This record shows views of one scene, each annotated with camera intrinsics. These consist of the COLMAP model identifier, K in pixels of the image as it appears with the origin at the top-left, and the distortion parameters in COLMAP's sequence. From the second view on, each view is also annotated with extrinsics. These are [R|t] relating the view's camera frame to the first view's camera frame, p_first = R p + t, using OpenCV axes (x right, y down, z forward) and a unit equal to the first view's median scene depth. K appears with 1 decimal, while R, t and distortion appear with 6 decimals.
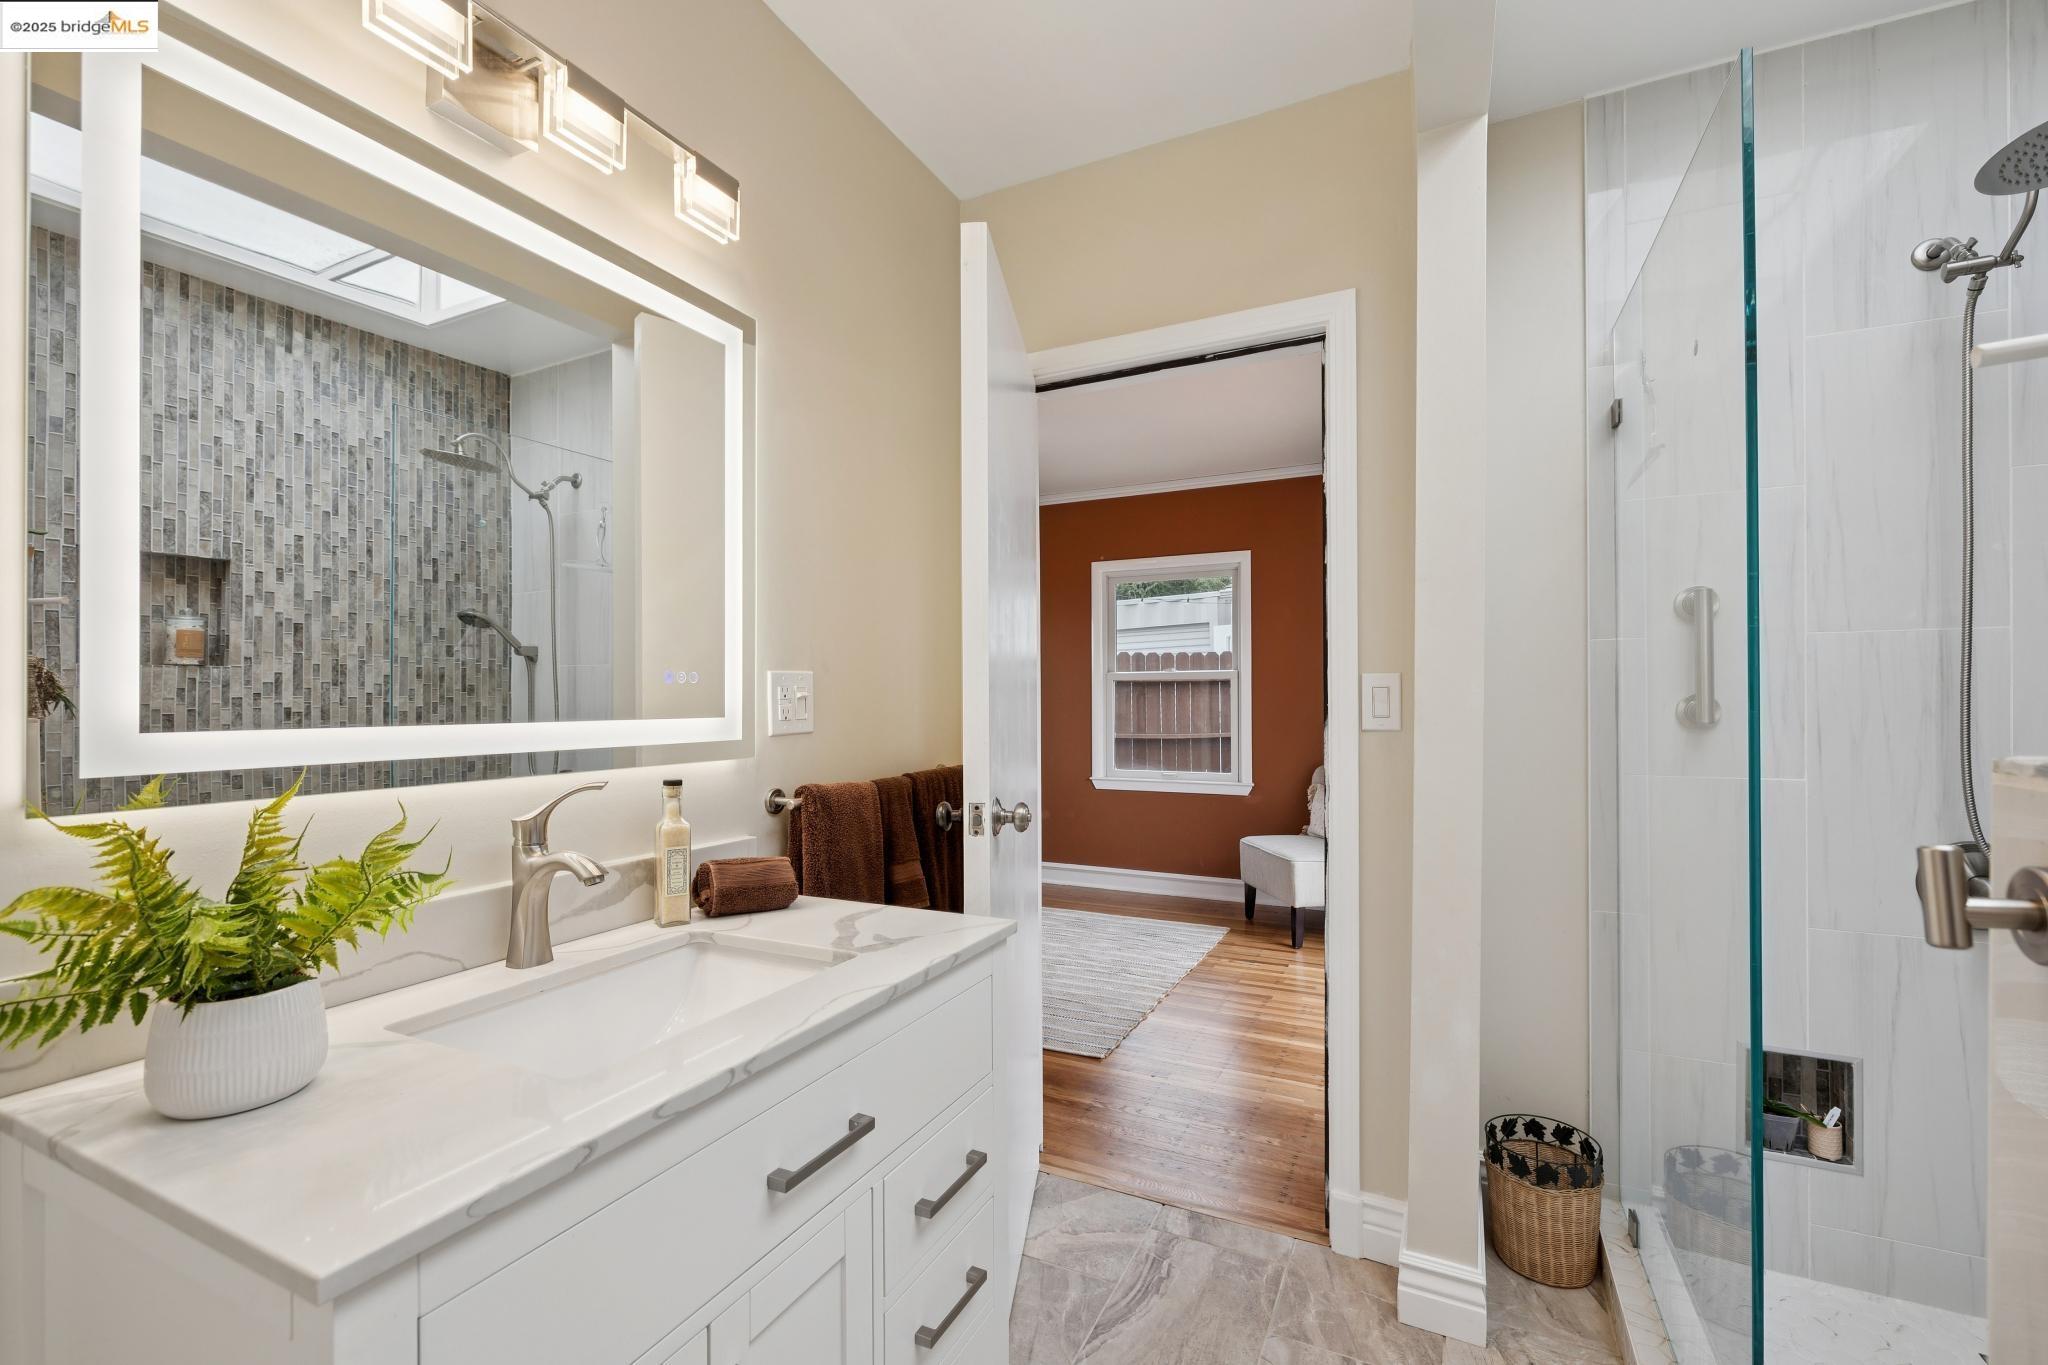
lens RADIAL K [[846.4, 0, 1024.0], [0, 846.4, 682.5], [0, 0, 1]] dist [0.000474, -0.000290]
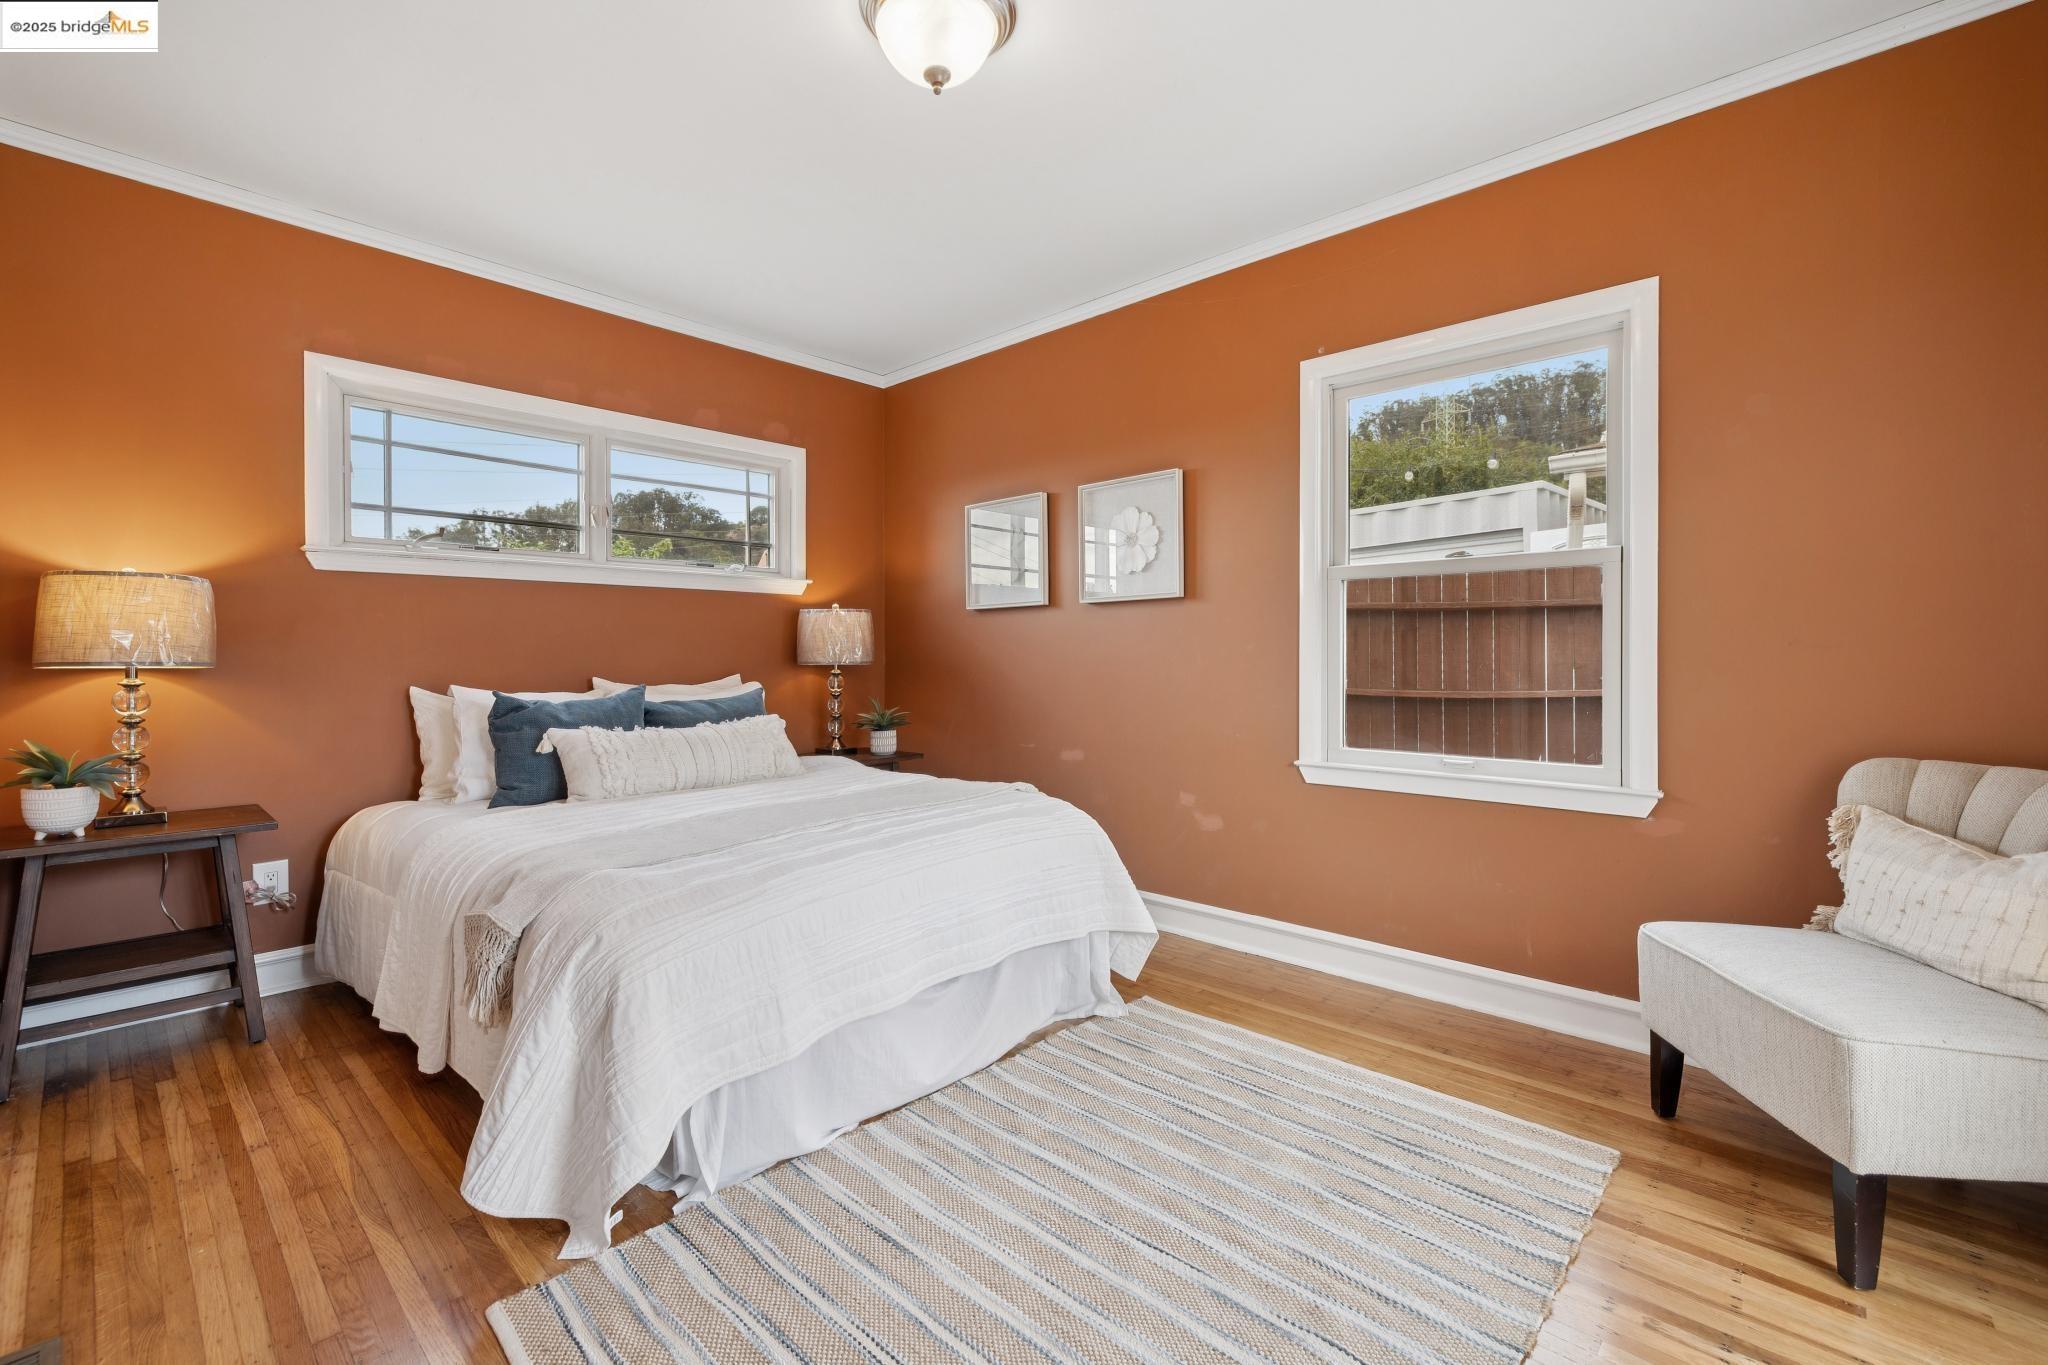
lens RADIAL K [[873.9, 0, 1027.0], [0, 873.9, 653.2], [0, 0, 1]] dist [0.000288, 0.000044]
pose [[0.959456, 0.004249, -0.281827, 0.076469], [-0.000343, 0.999903, 0.013909, 0.038436], [0.281859, -0.013248, 0.959364, 0.452344]]
